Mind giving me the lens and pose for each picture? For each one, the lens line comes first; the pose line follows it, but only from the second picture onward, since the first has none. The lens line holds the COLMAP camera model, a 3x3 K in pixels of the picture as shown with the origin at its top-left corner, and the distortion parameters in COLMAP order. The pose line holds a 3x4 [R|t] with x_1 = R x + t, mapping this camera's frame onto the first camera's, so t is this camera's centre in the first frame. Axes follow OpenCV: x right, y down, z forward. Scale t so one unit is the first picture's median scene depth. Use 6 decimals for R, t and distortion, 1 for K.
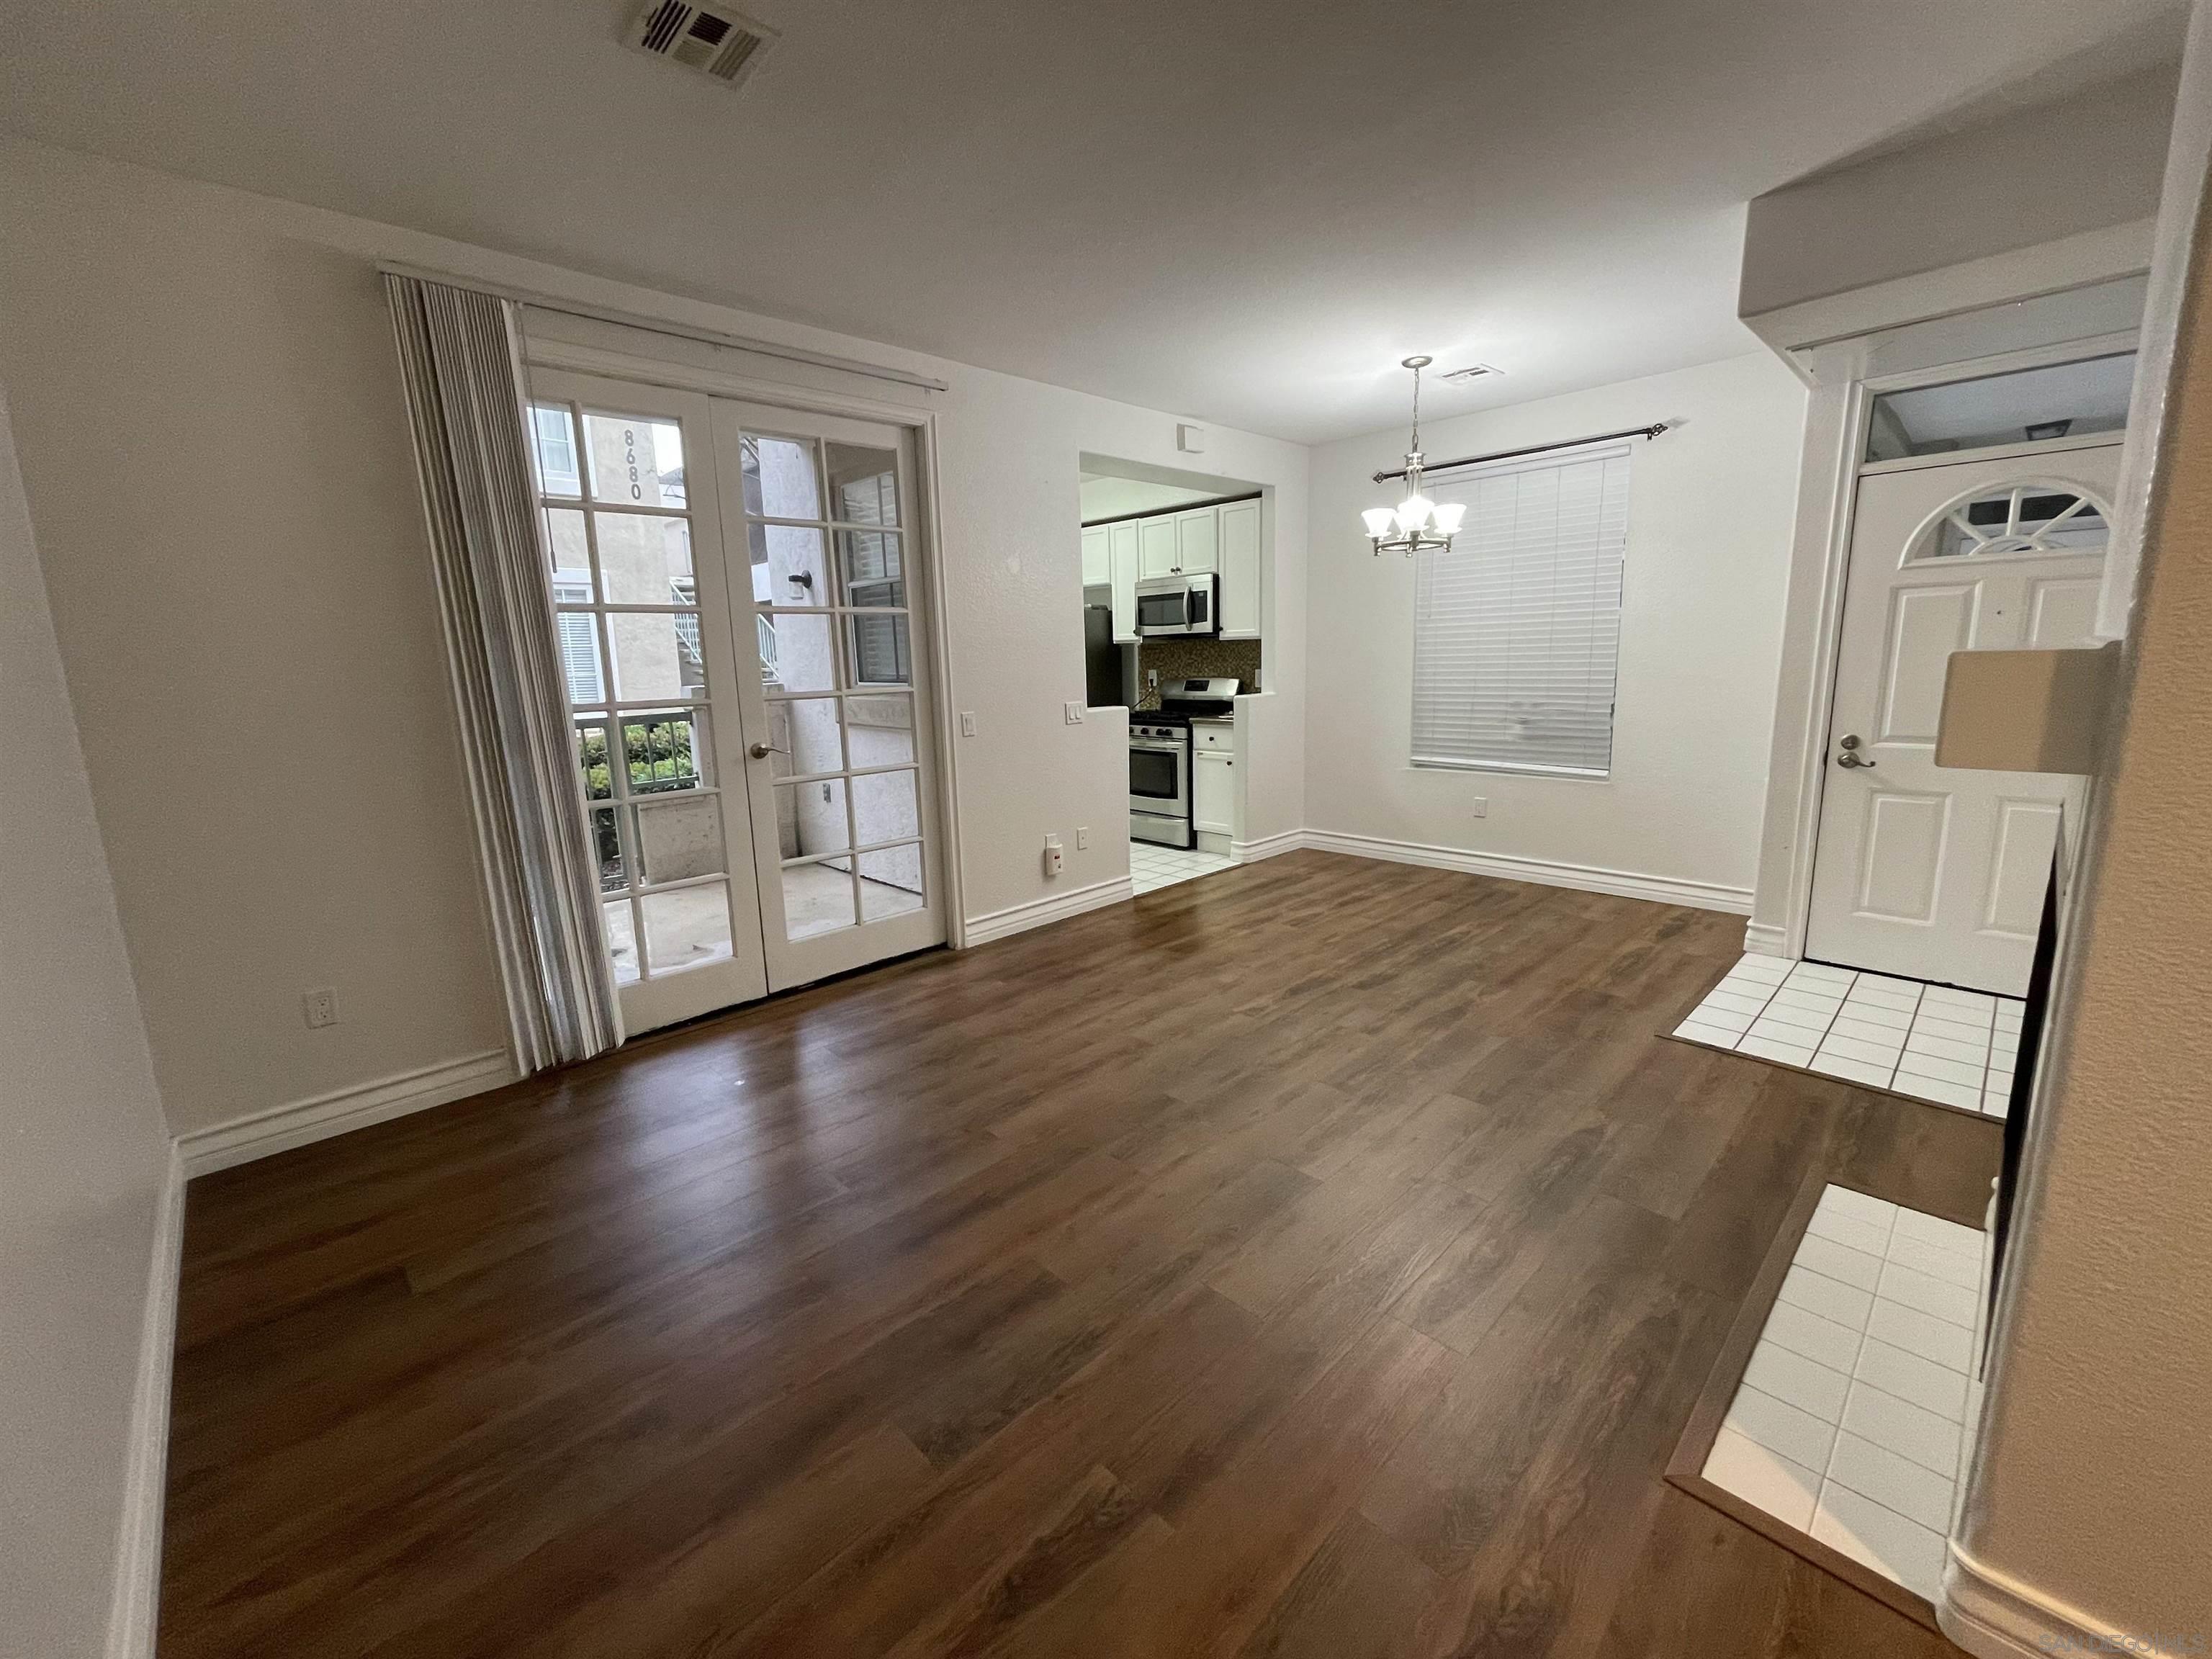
lens RADIAL K [[893.2, 0, 1110.6], [0, 893.2, 822.4], [0, 0, 1]] dist [-0.005690, 0.002255]
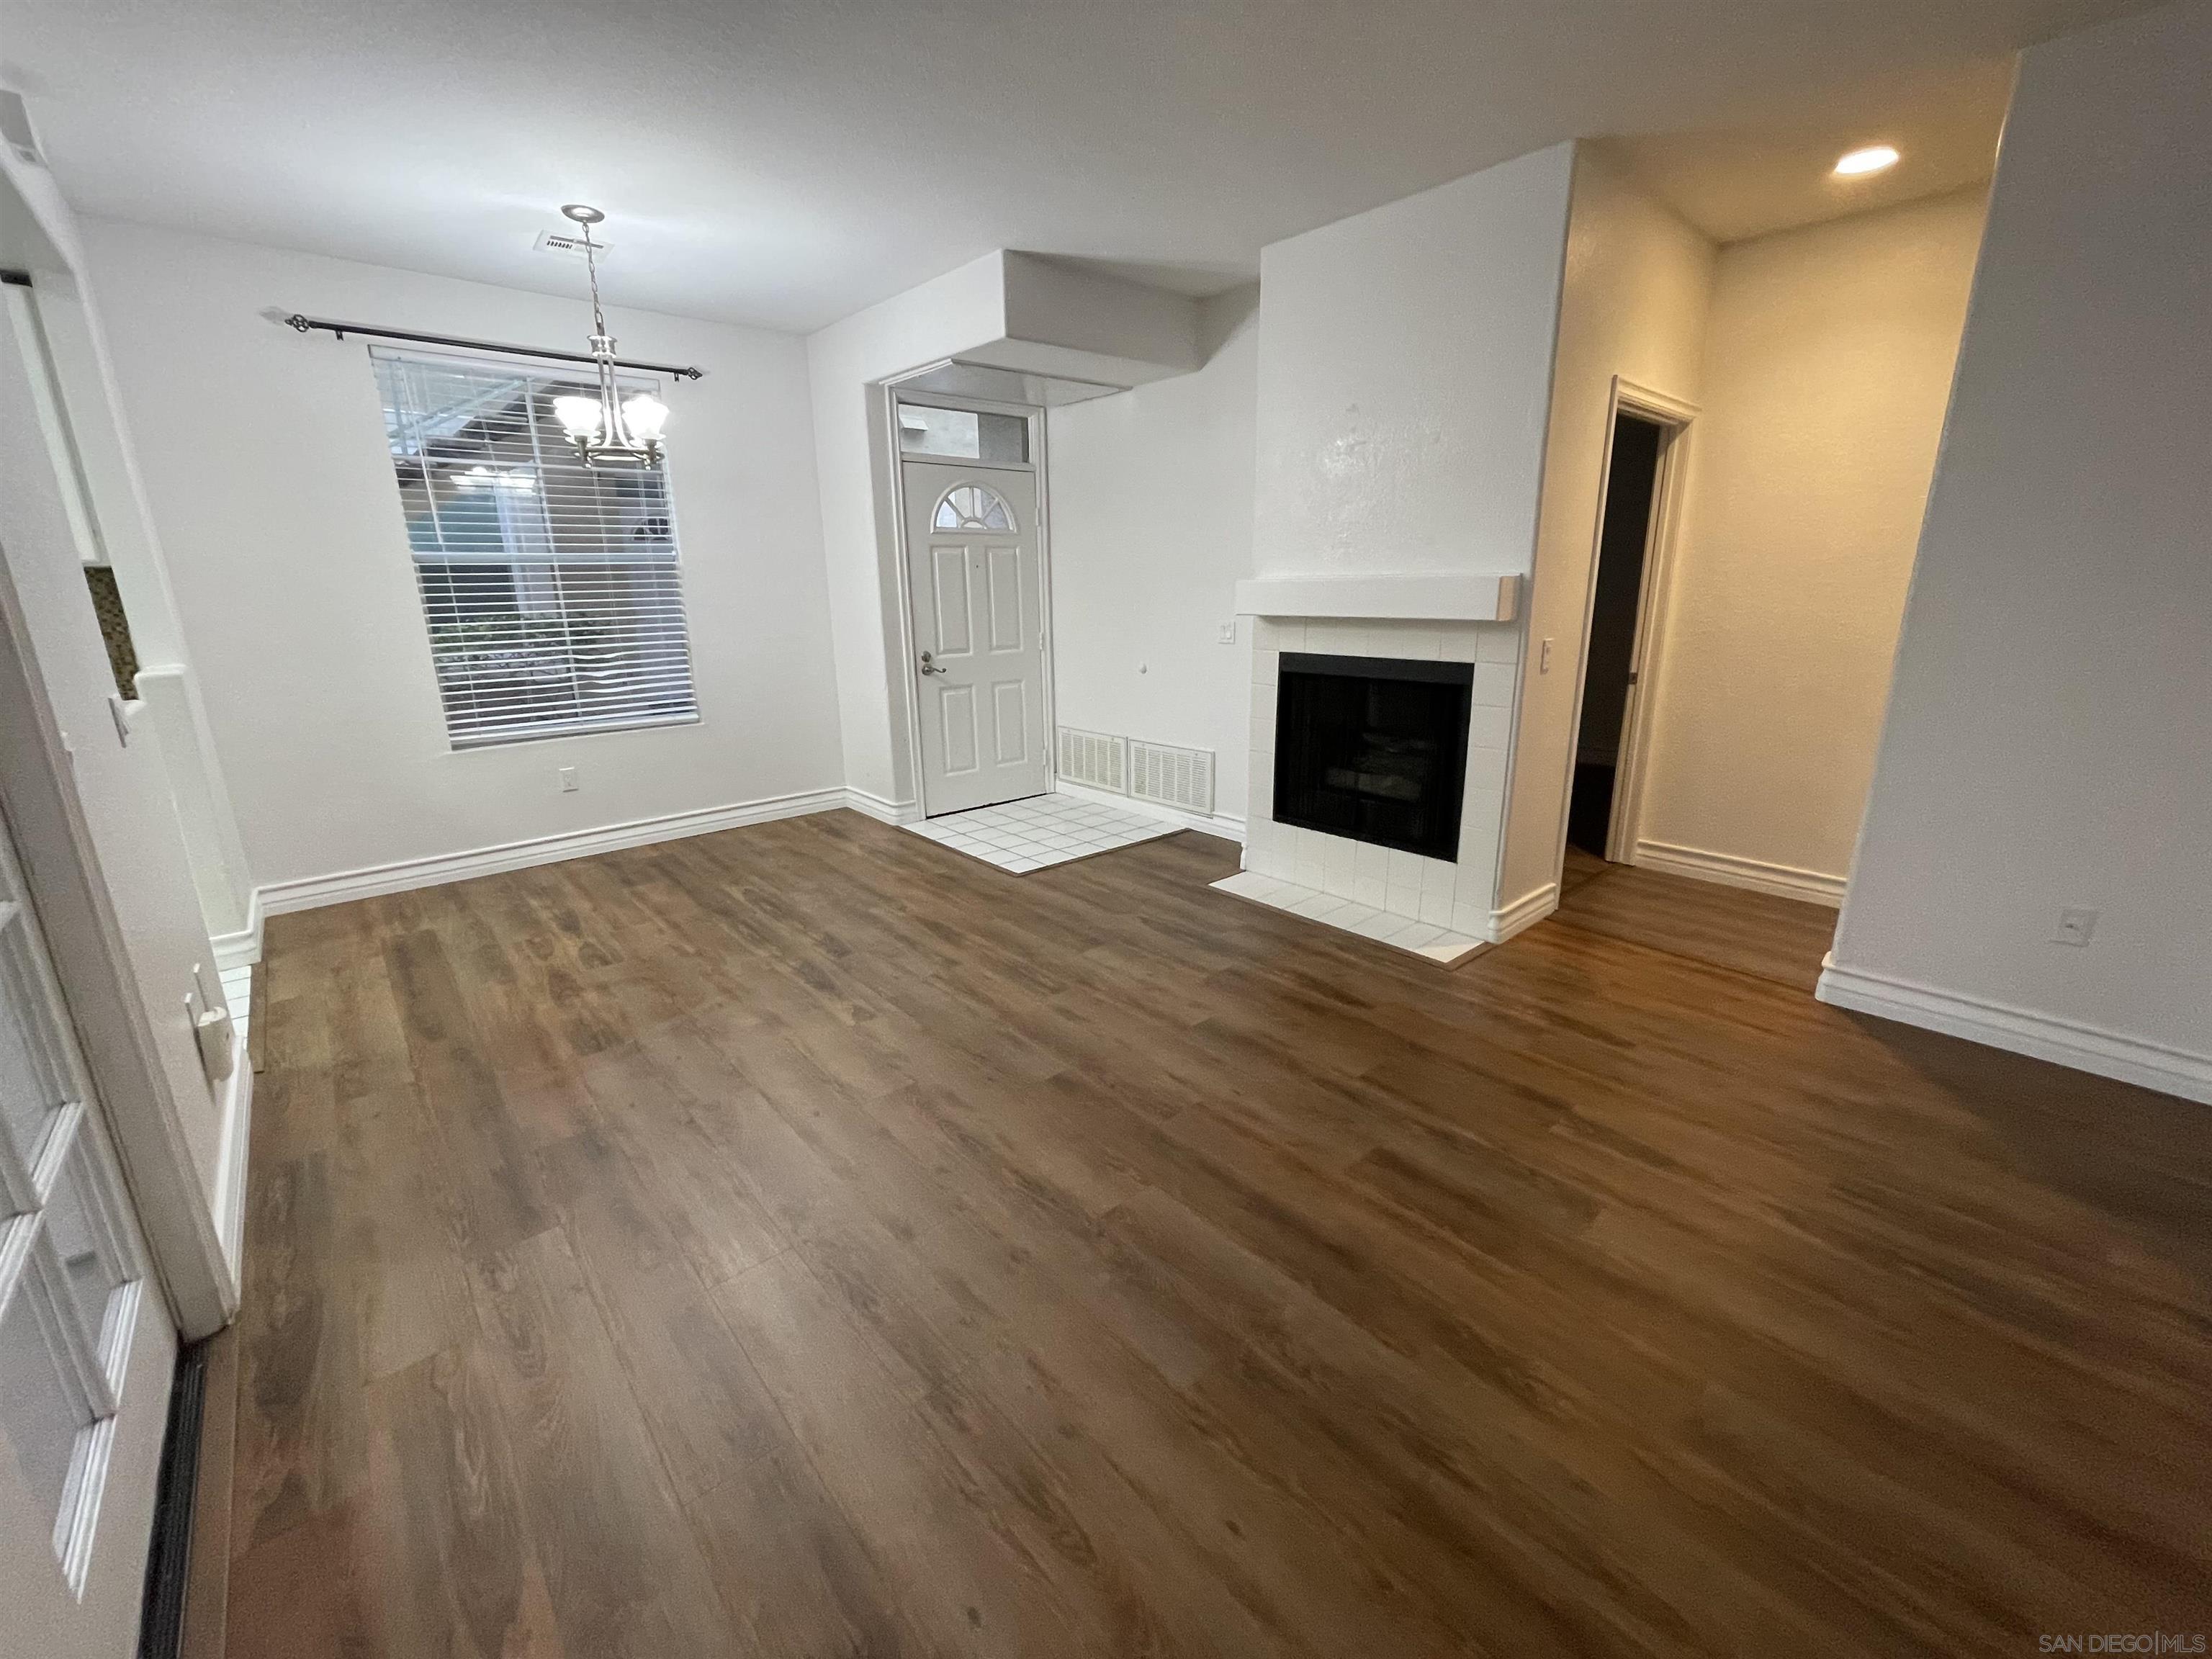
lens RADIAL K [[893.2, 0, 1106.7], [0, 893.2, 816.5], [0, 0, 1]] dist [-0.005690, 0.002255]
pose [[0.045676, -0.231523, 0.971757, -0.551998], [0.196204, 0.955903, 0.218523, -0.095605], [-0.979499, 0.180682, 0.089088, 0.609069]]
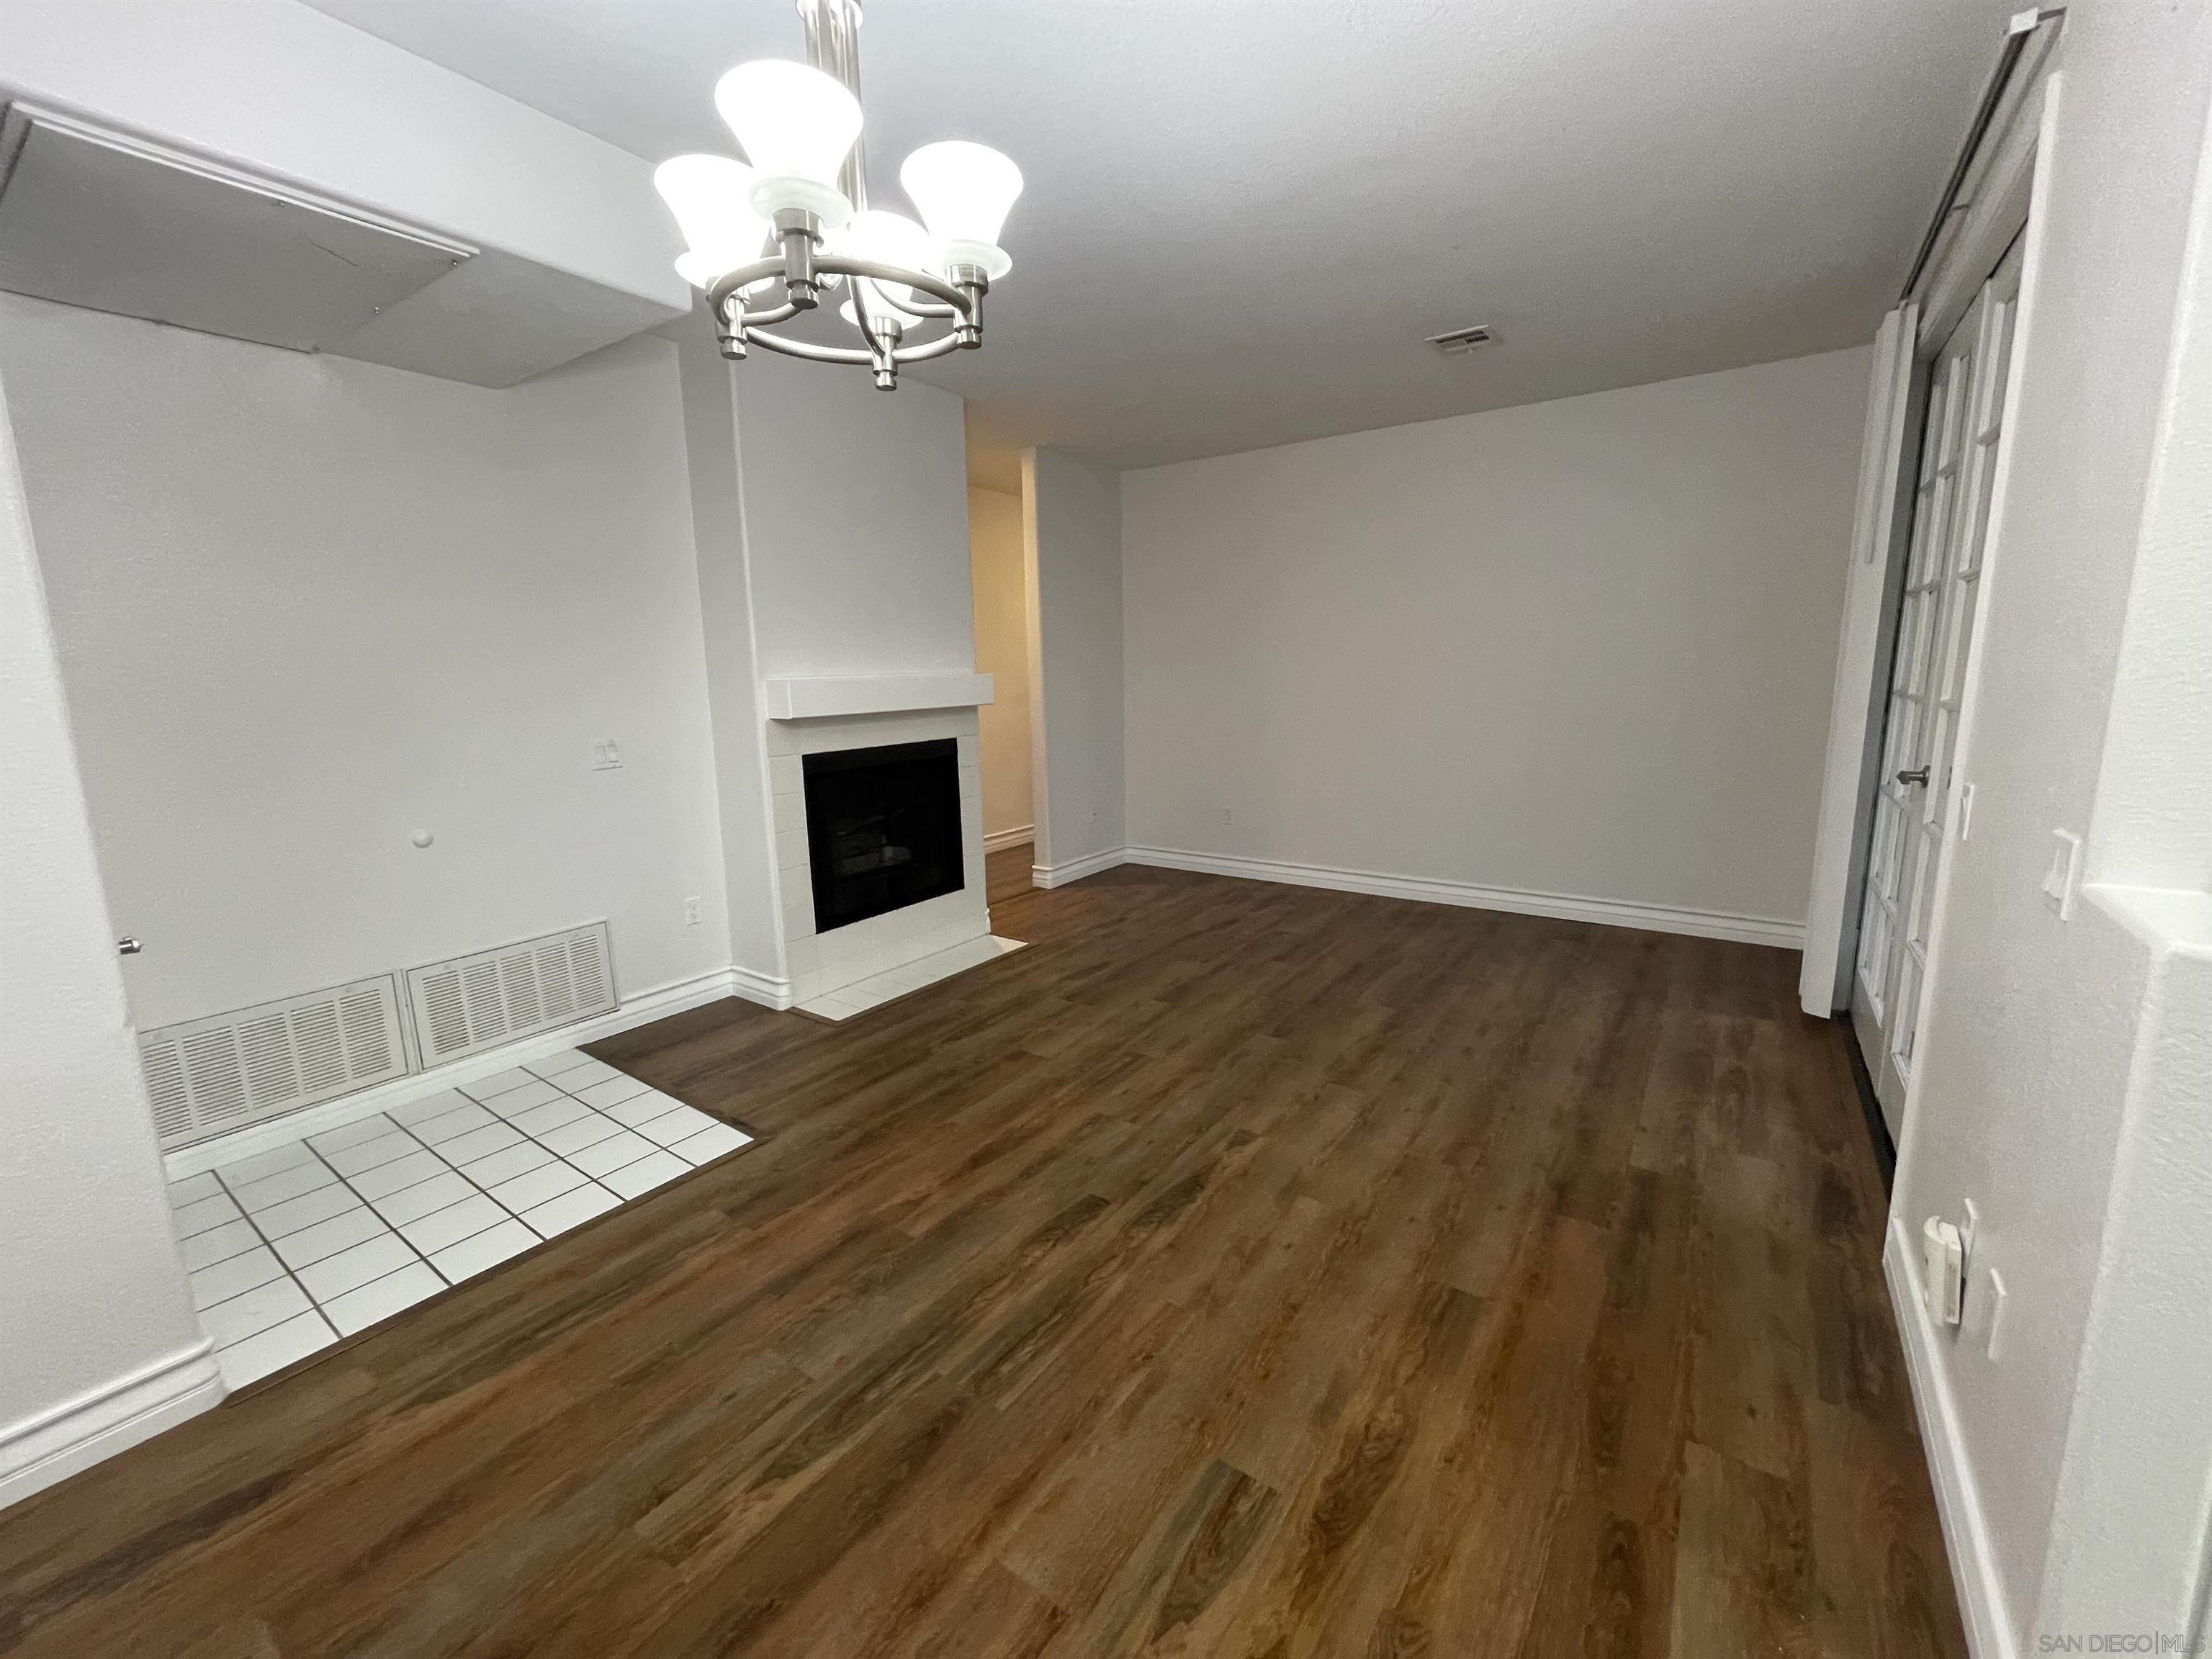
lens RADIAL K [[893.2, 0, 1108.0], [0, 893.2, 830.6], [0, 0, 1]] dist [-0.005690, 0.002255]
pose [[-0.982033, 0.078024, -0.171823, 0.350743], [0.009737, 0.930259, 0.366775, -0.288352], [0.188457, 0.358512, -0.914305, 1.447765]]
